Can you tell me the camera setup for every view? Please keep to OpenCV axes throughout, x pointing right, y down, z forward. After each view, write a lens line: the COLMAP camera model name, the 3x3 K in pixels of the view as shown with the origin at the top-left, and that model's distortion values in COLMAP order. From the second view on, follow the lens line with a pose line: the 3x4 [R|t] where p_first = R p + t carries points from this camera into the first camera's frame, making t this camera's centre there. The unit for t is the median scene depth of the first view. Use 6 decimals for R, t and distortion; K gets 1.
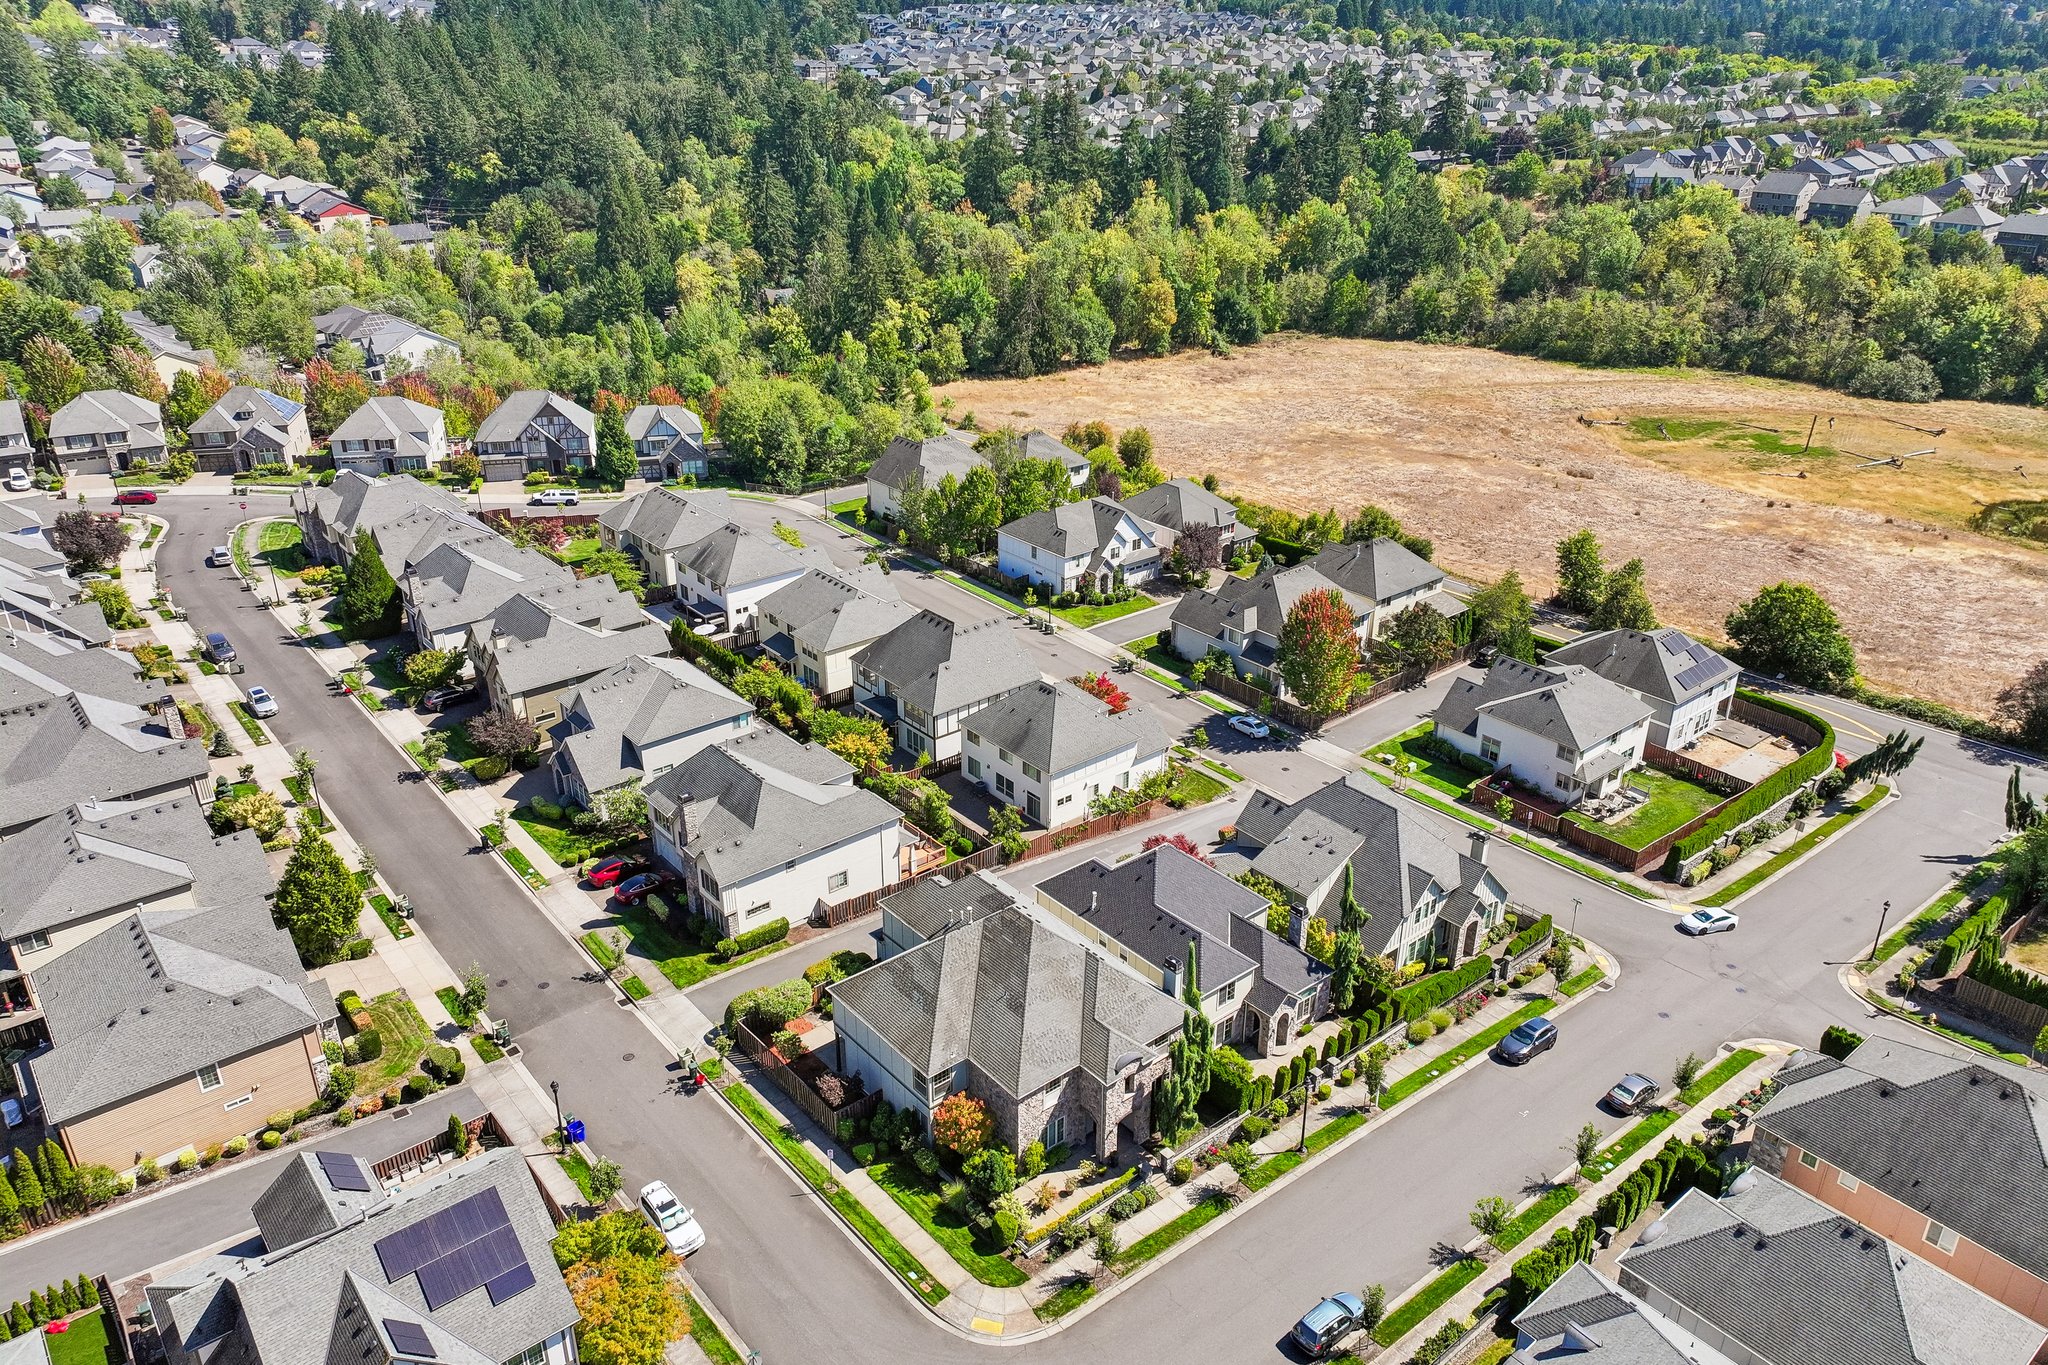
lens RADIAL K [[1440.4, 0, 1030.9], [0, 1440.4, 669.9], [0, 0, 1]] dist [-0.005855, 0.020728]
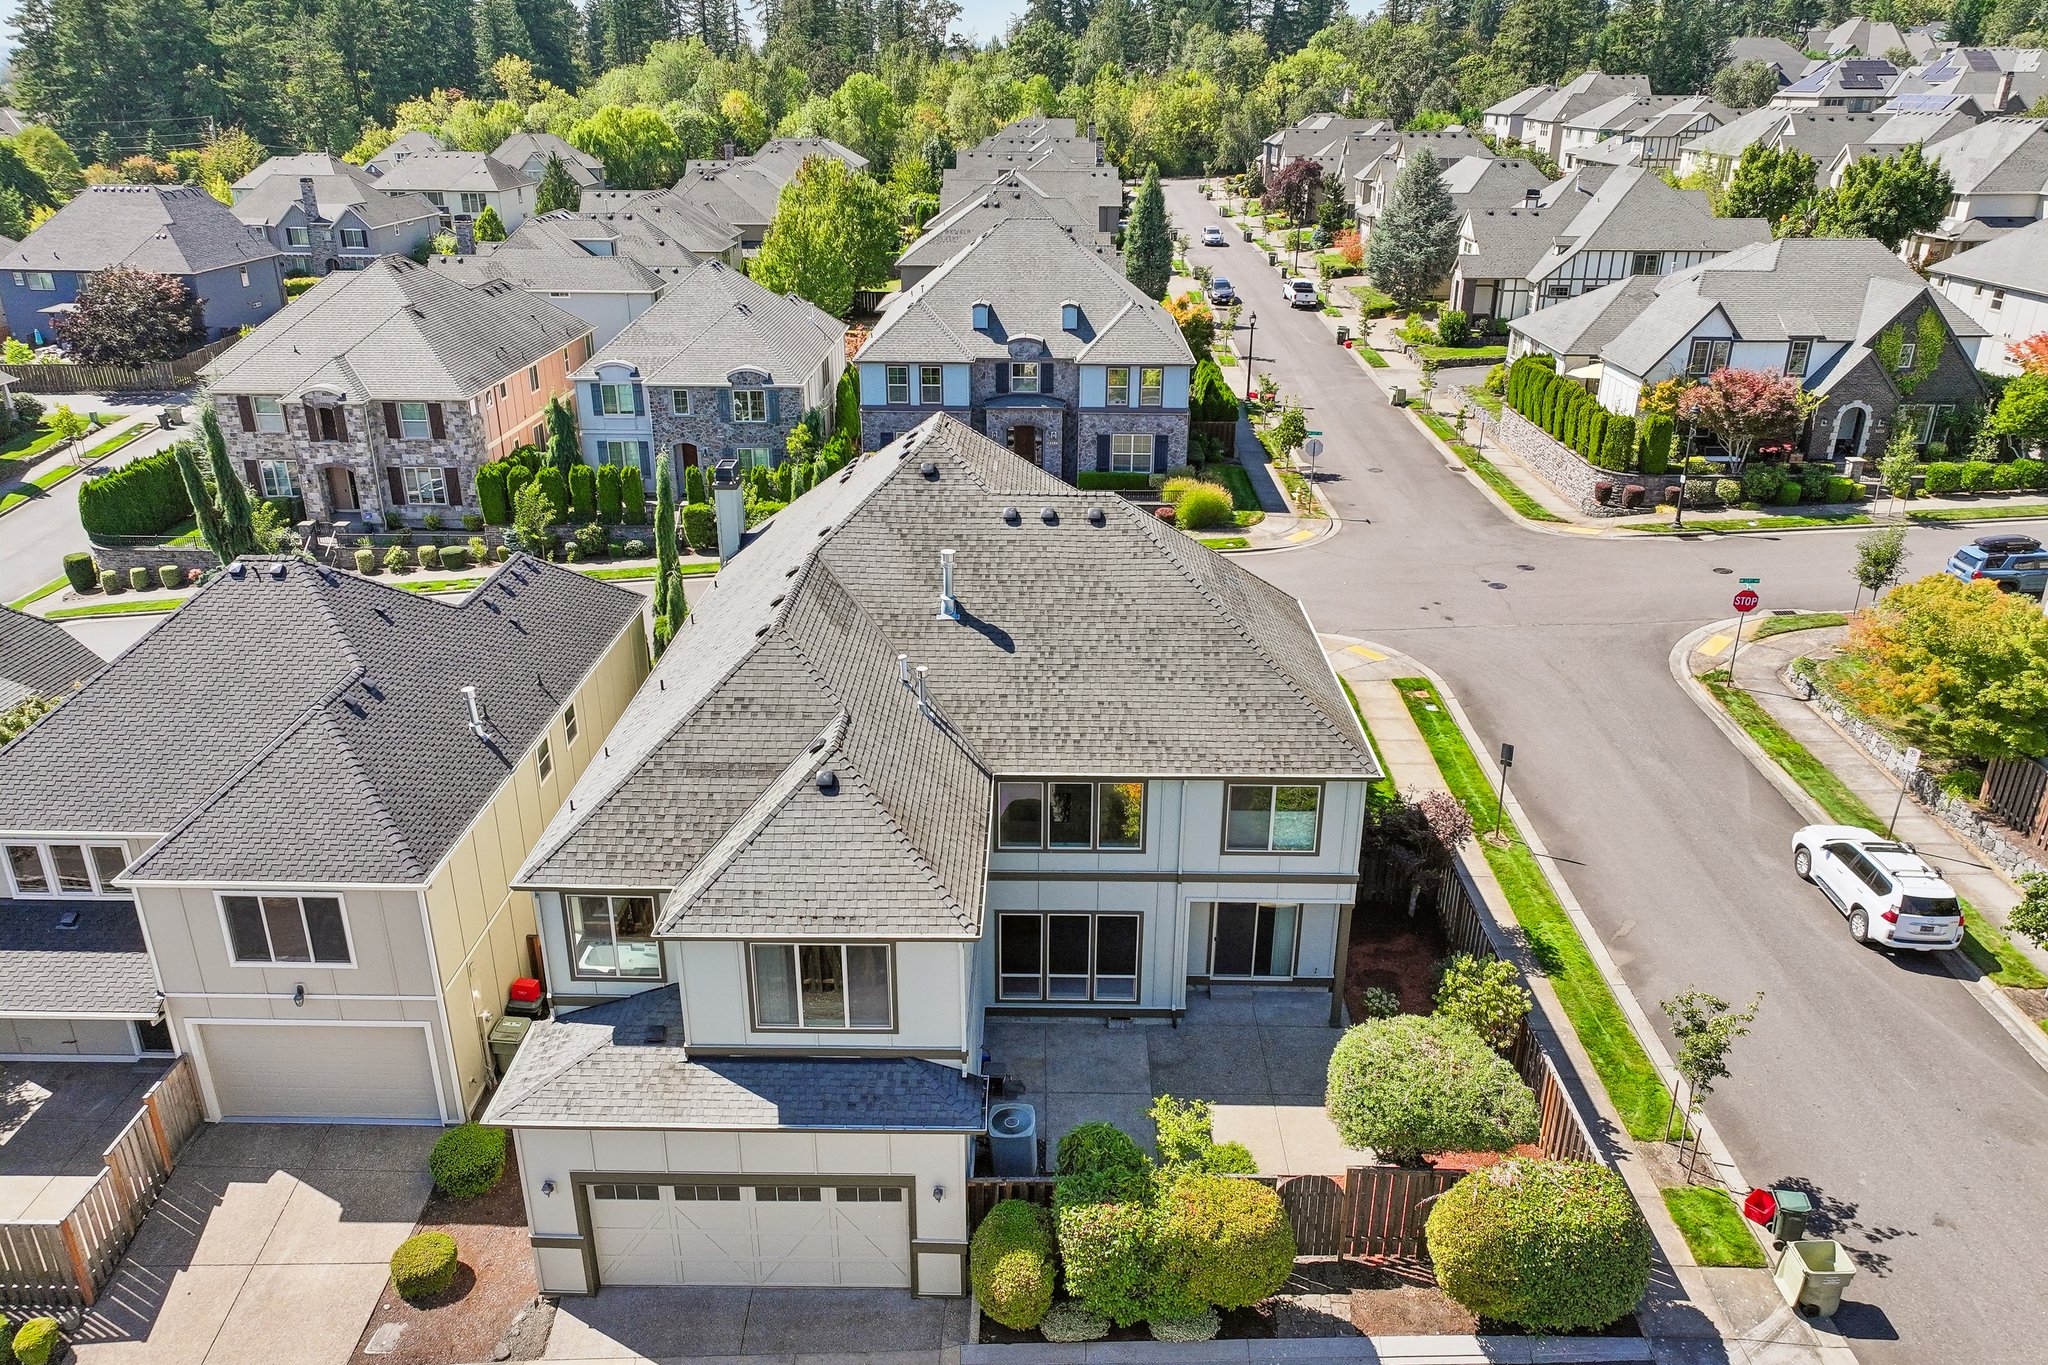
lens RADIAL K [[1440.4, 0, 1028.5], [0, 1440.4, 679.3], [0, 0, 1]] dist [-0.005855, 0.020728]
pose [[-0.759984, -0.260310, 0.595536, -0.228471], [0.258802, 0.719313, 0.644679, -0.021846], [-0.596193, 0.644071, -0.479297, 1.009129]]
